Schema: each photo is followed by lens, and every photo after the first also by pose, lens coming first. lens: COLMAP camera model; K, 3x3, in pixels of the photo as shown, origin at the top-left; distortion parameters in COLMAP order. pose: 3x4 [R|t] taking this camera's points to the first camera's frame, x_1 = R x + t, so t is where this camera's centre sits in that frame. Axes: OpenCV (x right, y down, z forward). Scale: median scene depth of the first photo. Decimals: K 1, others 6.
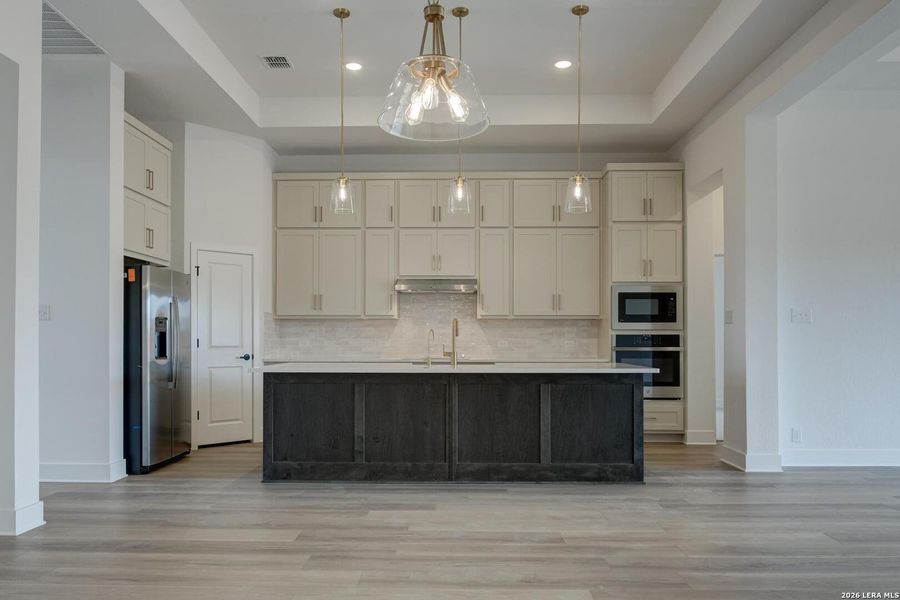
lens RADIAL K [[655.3, 0, 446.8], [0, 655.3, 335.1], [0, 0, 1]] dist [-0.002850, -0.001019]
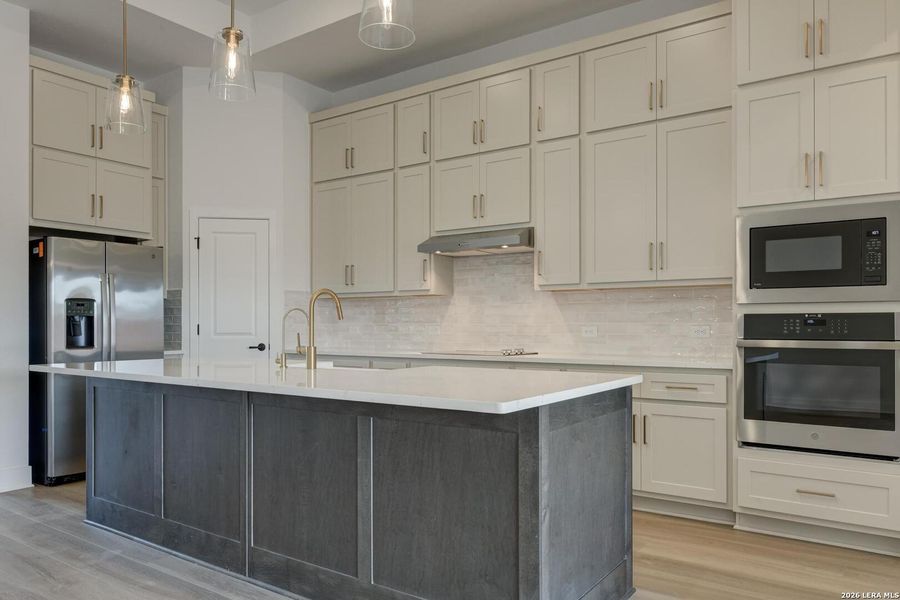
lens RADIAL K [[684.2, 0, 413.5], [0, 684.2, 319.6], [0, 0, 1]] dist [0.006154, -0.000855]
pose [[0.831483, -0.005948, -0.555518, 0.334622], [0.006025, 0.999980, -0.001689, 0.002631], [0.555517, -0.001942, 0.831503, 0.431021]]
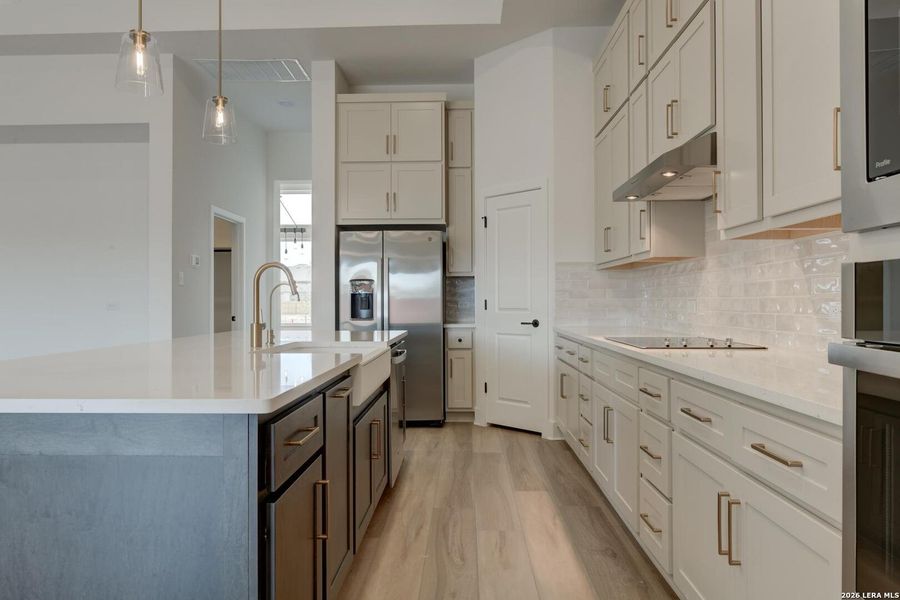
lens RADIAL K [[588.1, 0, 450.0], [0, 588.1, 300.0], [0, 0, 1]] dist [-0.000507, -0.000190]
pose [[-0.006542, -0.003799, -0.999971, 0.407551], [0.010459, 0.999938, -0.003868, 0.008258], [0.999924, -0.010484, -0.006502, 0.964964]]
